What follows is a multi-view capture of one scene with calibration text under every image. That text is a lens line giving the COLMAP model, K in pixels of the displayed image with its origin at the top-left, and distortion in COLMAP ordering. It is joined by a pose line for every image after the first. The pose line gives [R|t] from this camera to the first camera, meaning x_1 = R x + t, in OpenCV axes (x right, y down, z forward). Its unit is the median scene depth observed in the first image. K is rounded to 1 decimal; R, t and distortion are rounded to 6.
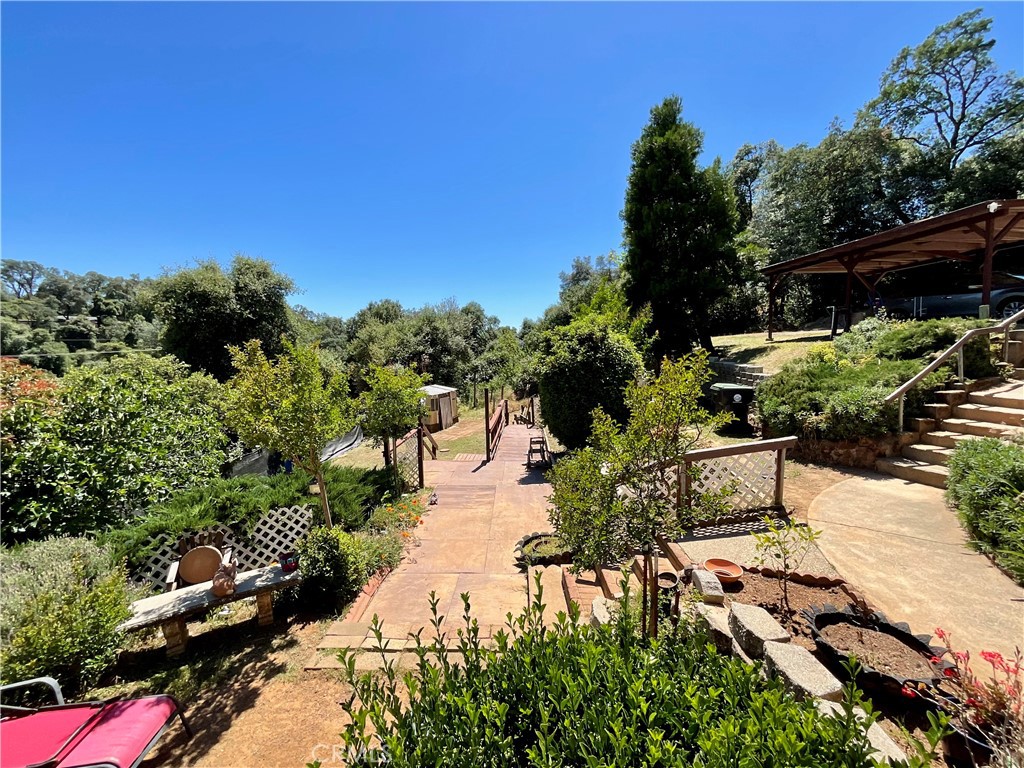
lens RADIAL K [[417.5, 0, 513.0], [0, 417.5, 380.2], [0, 0, 1]] dist [-0.000464, 0.000653]
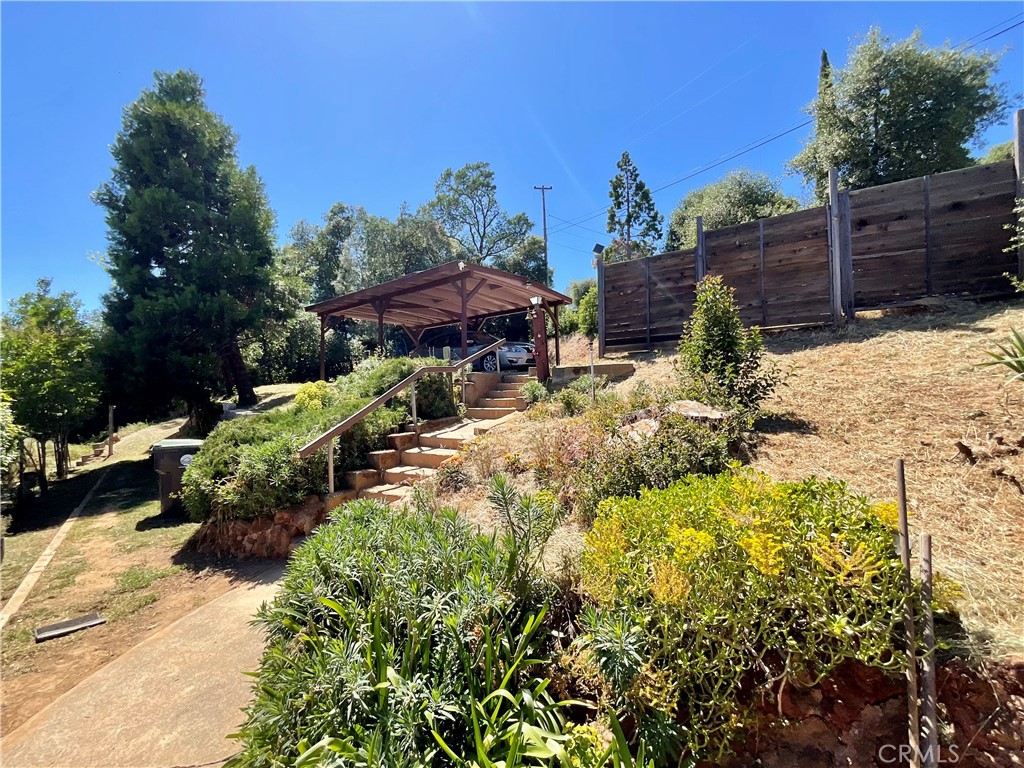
lens RADIAL K [[417.5, 0, 512.4], [0, 417.5, 386.4], [0, 0, 1]] dist [-0.000464, 0.000653]
pose [[0.678355, 0.034176, 0.733939, 0.238920], [0.055265, 0.993714, -0.097352, 0.010654], [-0.732653, 0.106601, 0.672203, 0.102943]]
